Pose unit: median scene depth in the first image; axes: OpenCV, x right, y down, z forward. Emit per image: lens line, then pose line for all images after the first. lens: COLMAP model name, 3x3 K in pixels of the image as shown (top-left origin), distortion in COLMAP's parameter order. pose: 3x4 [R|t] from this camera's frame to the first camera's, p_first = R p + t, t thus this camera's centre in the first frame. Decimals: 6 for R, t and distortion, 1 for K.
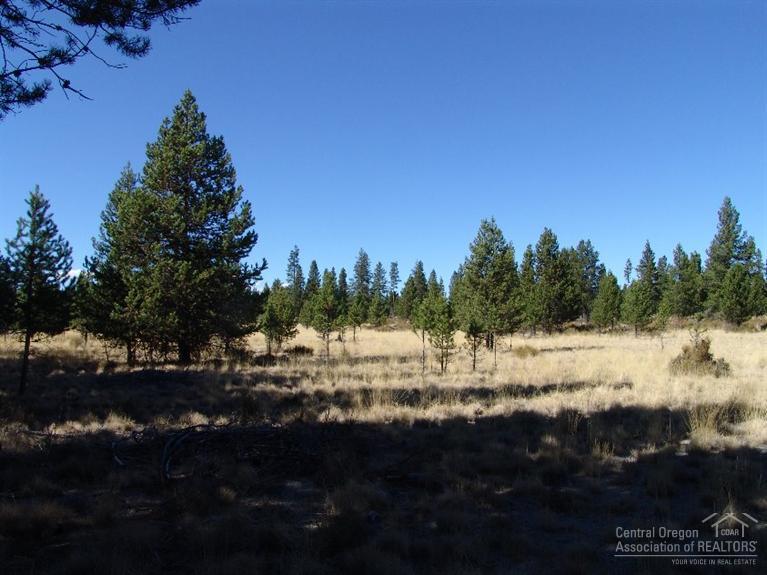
lens RADIAL K [[647.0, 0, 384.5], [0, 647.0, 289.2], [0, 0, 1]] dist [-0.155207, 0.144504]
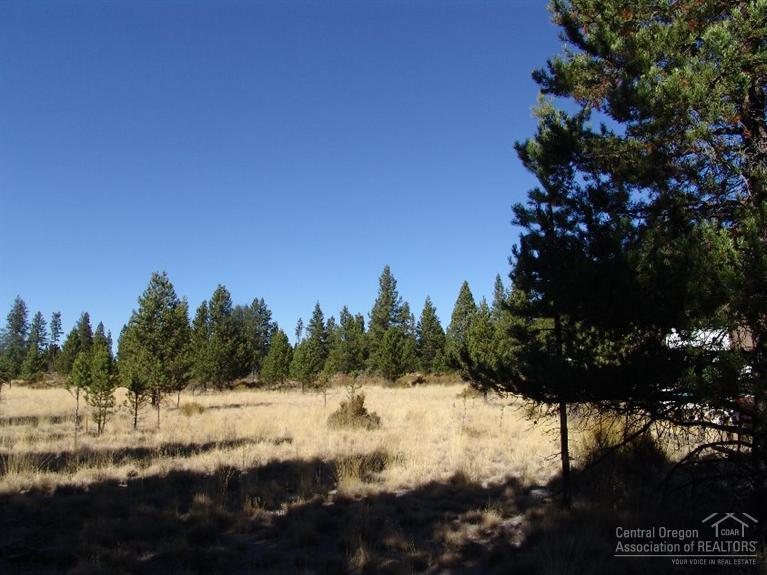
lens RADIAL K [[647.0, 0, 383.9], [0, 647.0, 291.2], [0, 0, 1]] dist [-0.155207, 0.144504]
pose [[0.879156, 0.055416, 0.473302, 0.006293], [-0.015013, 0.995943, -0.088722, -0.000095], [-0.476298, 0.070895, 0.876421, -0.003002]]
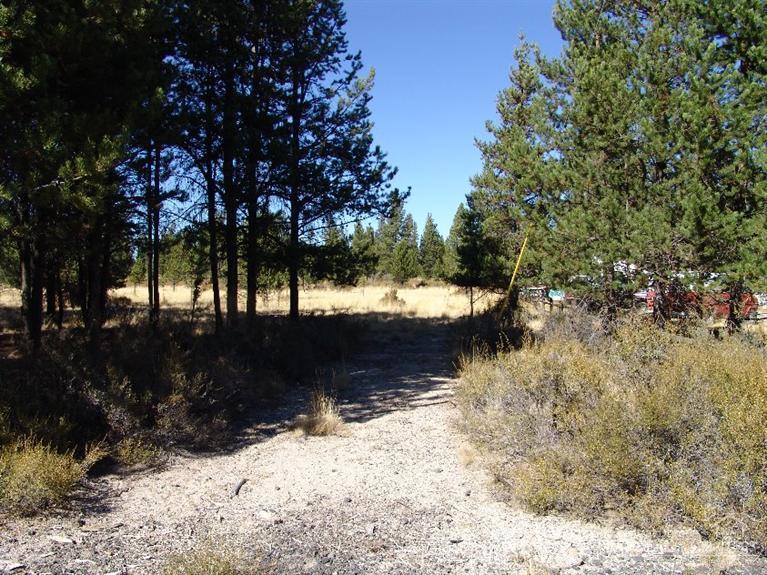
lens RADIAL K [[647.0, 0, 384.1], [0, 647.0, 289.1], [0, 0, 1]] dist [-0.155207, 0.144504]
pose [[0.878744, -0.000522, 0.477293, -0.279580], [-0.029748, 0.997995, 0.055862, -0.020200], [-0.476365, -0.063287, 0.876967, -0.441884]]
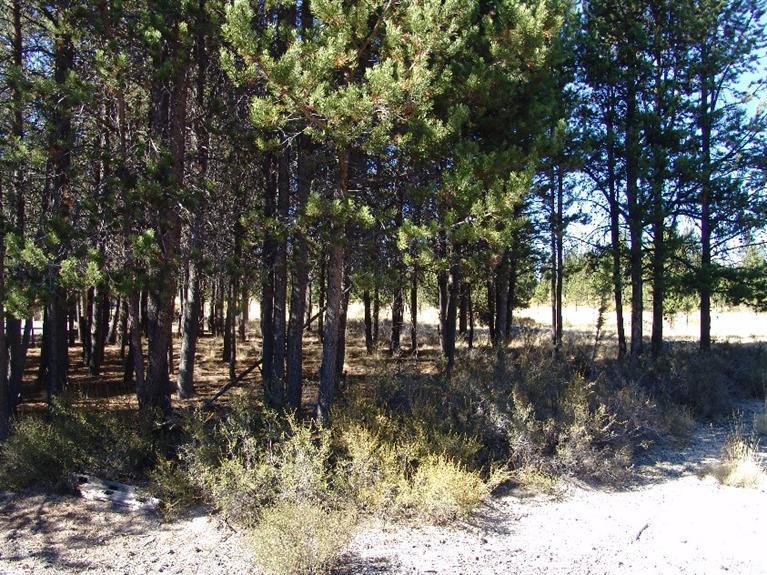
lens RADIAL K [[647.0, 0, 384.4], [0, 647.0, 289.6], [0, 0, 1]] dist [-0.155207, 0.144504]
pose [[0.993570, 0.013202, -0.112449, -0.279974], [-0.009061, 0.999265, 0.037260, -0.022792], [0.112859, -0.036001, 0.992959, -0.440178]]
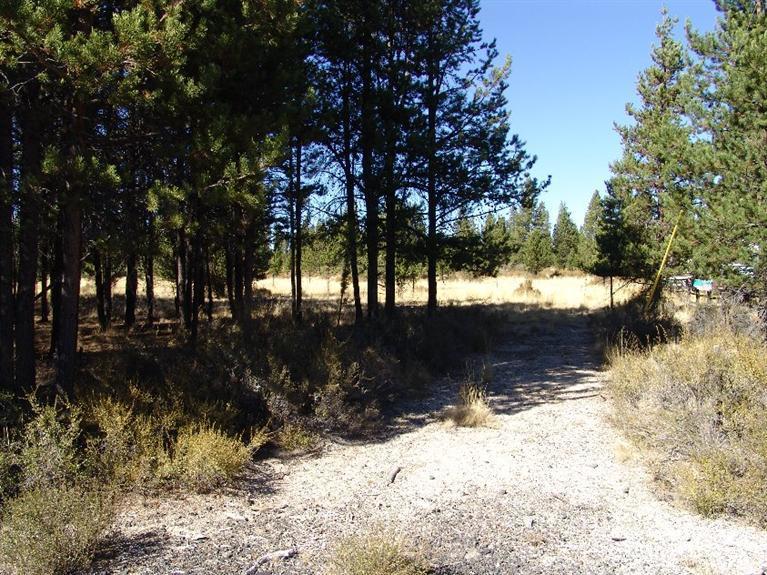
lens RADIAL K [[647.0, 0, 384.4], [0, 647.0, 289.0], [0, 0, 1]] dist [-0.155207, 0.144504]
pose [[0.956360, -0.010274, 0.292011, -0.285165], [-0.012067, 0.997140, 0.074604, -0.020491], [-0.291943, -0.074872, 0.953501, -0.440394]]
